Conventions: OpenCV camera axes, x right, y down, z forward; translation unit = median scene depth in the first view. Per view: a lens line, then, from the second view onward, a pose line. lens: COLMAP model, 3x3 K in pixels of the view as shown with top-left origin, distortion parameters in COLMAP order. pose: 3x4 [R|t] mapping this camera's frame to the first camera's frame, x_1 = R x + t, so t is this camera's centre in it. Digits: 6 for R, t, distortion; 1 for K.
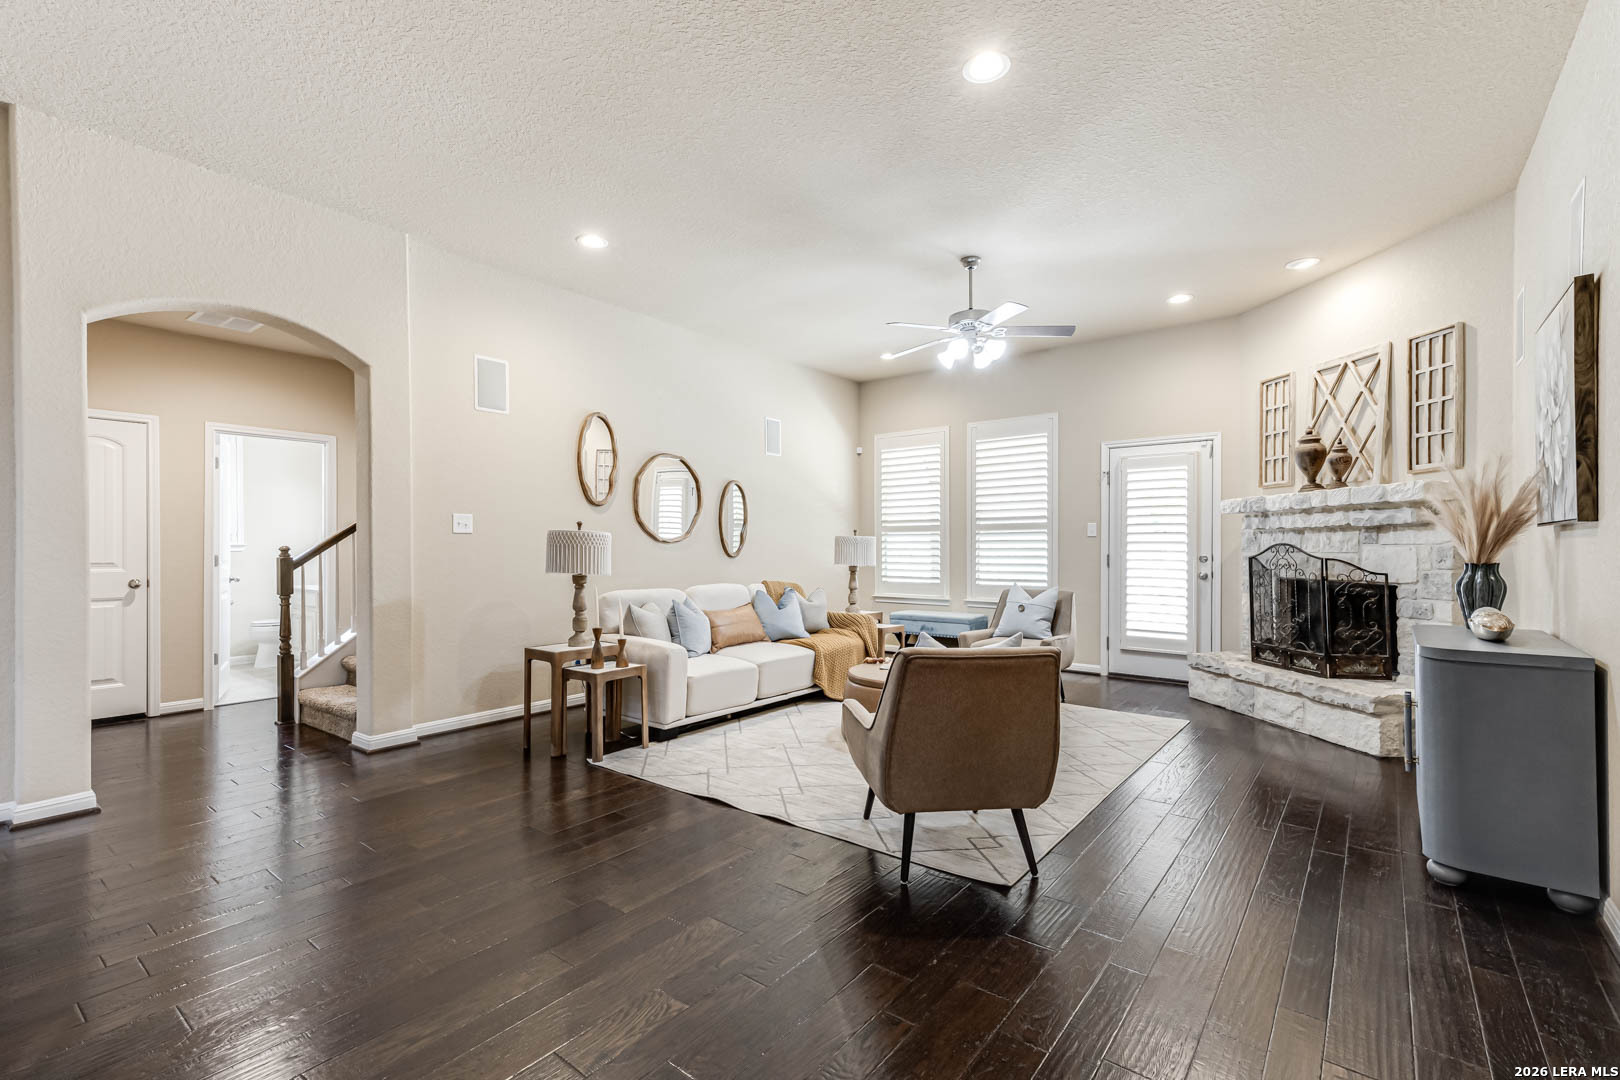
lens RADIAL K [[733.8, 0, 782.6], [0, 733.8, 542.1], [0, 0, 1]] dist [0.000725, 0.000139]
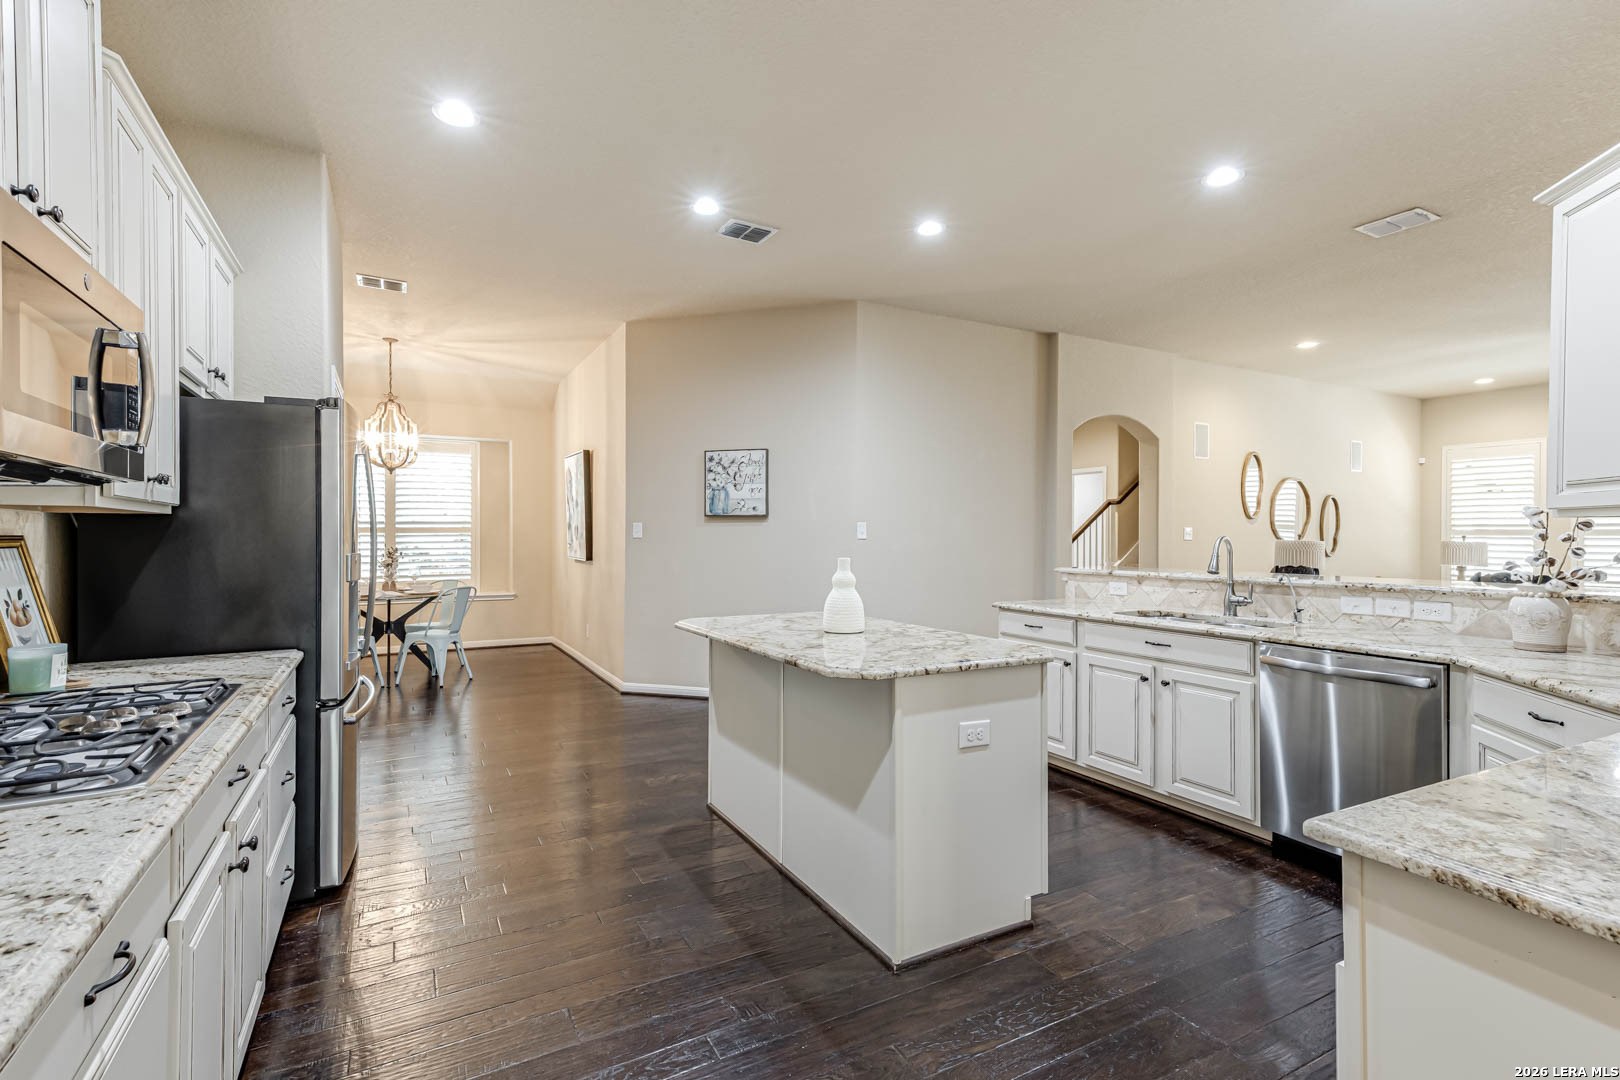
lens RADIAL K [[733.8, 0, 782.6], [0, 733.8, 542.1], [0, 0, 1]] dist [0.000725, 0.000139]
pose [[0.913293, 0.006266, -0.407254, -0.490123], [-0.000416, 0.999895, 0.014451, -0.026826], [0.407302, -0.013028, 0.913201, -0.612846]]
